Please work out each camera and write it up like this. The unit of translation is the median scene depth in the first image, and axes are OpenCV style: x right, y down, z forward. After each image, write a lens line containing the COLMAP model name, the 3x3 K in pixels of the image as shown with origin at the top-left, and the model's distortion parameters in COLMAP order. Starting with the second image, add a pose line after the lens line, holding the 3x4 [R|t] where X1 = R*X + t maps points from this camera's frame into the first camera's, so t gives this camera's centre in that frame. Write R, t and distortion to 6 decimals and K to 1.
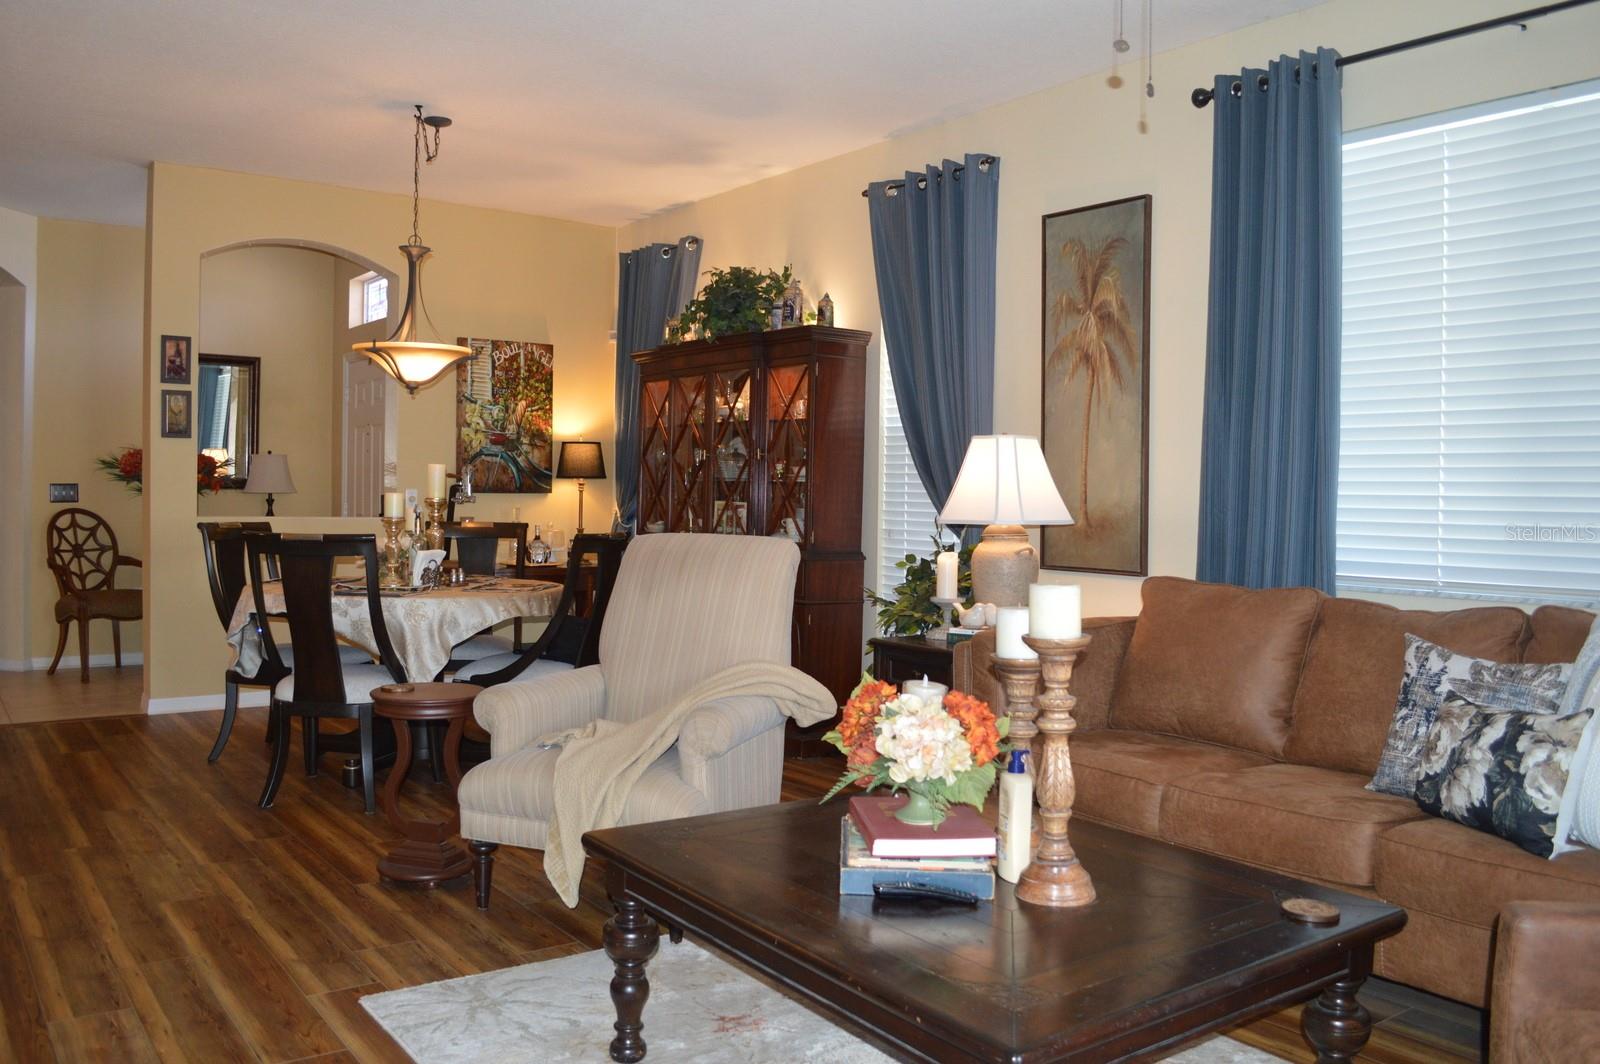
lens RADIAL K [[1269.9, 0, 805.6], [0, 1269.9, 498.2], [0, 0, 1]] dist [-0.002644, -0.000360]
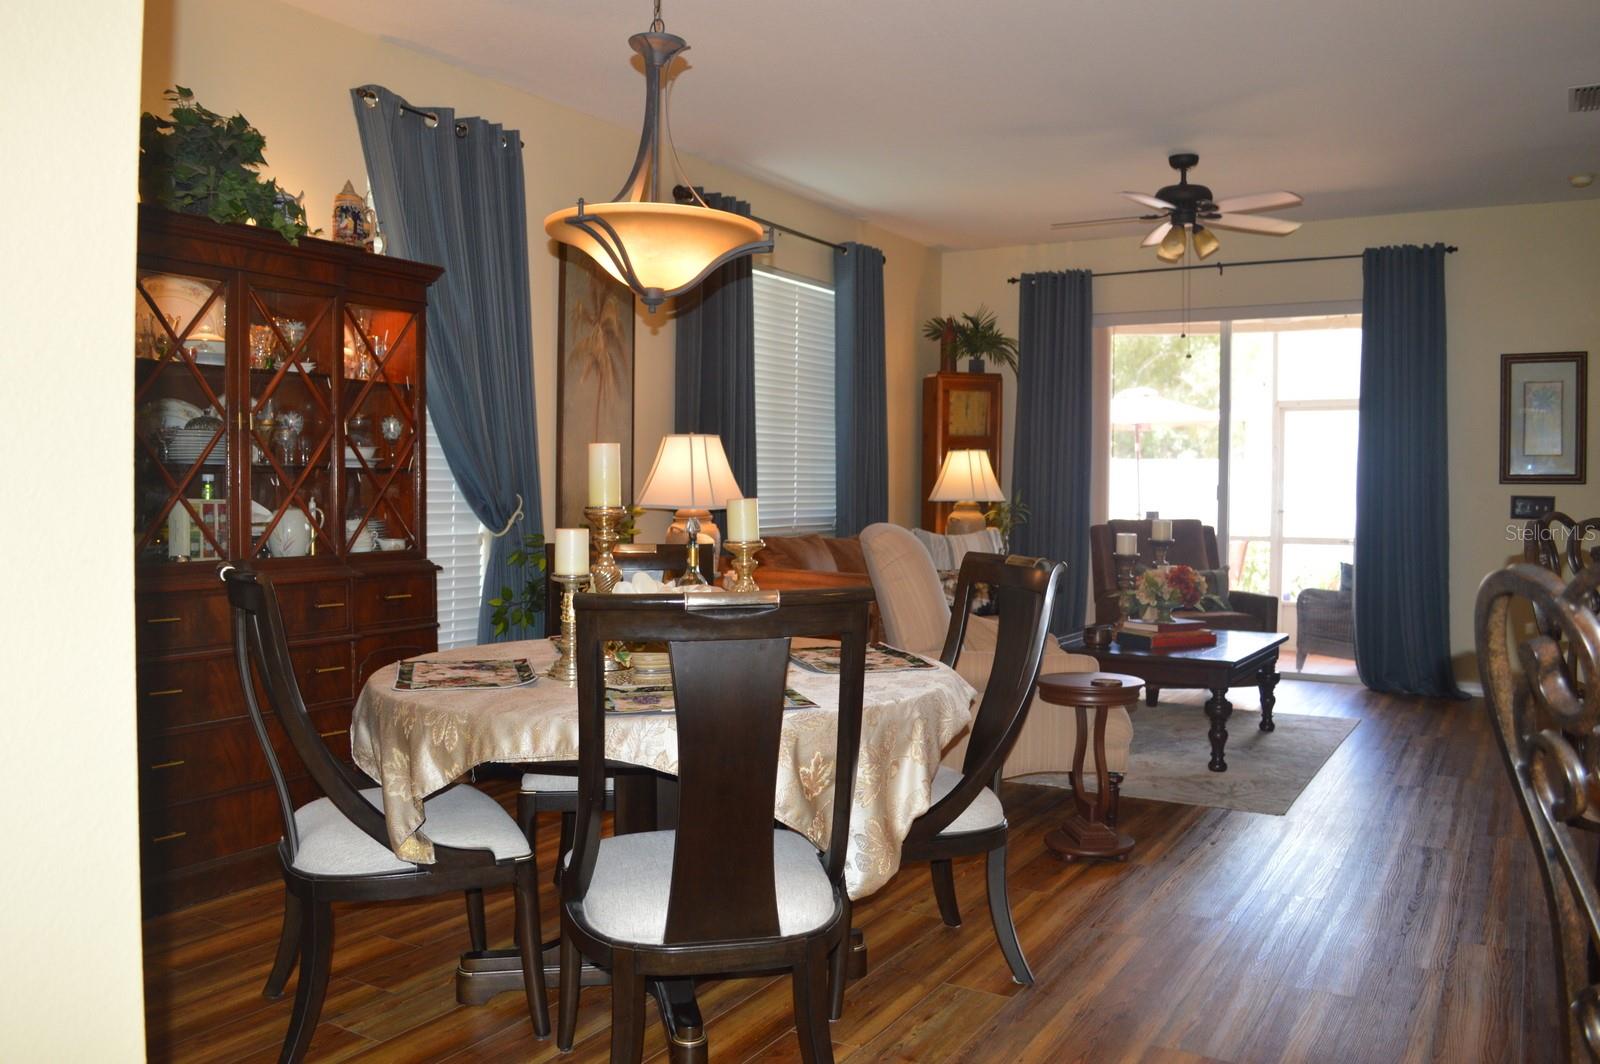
lens RADIAL K [[1269.9, 0, 805.6], [0, 1269.9, 498.2], [0, 0, 1]] dist [-0.002644, -0.000360]
pose [[-0.414932, -0.028268, 0.909413, -0.920825], [-0.005511, 0.999577, 0.028556, -0.021772], [-0.909836, 0.006837, -0.414912, 1.312333]]
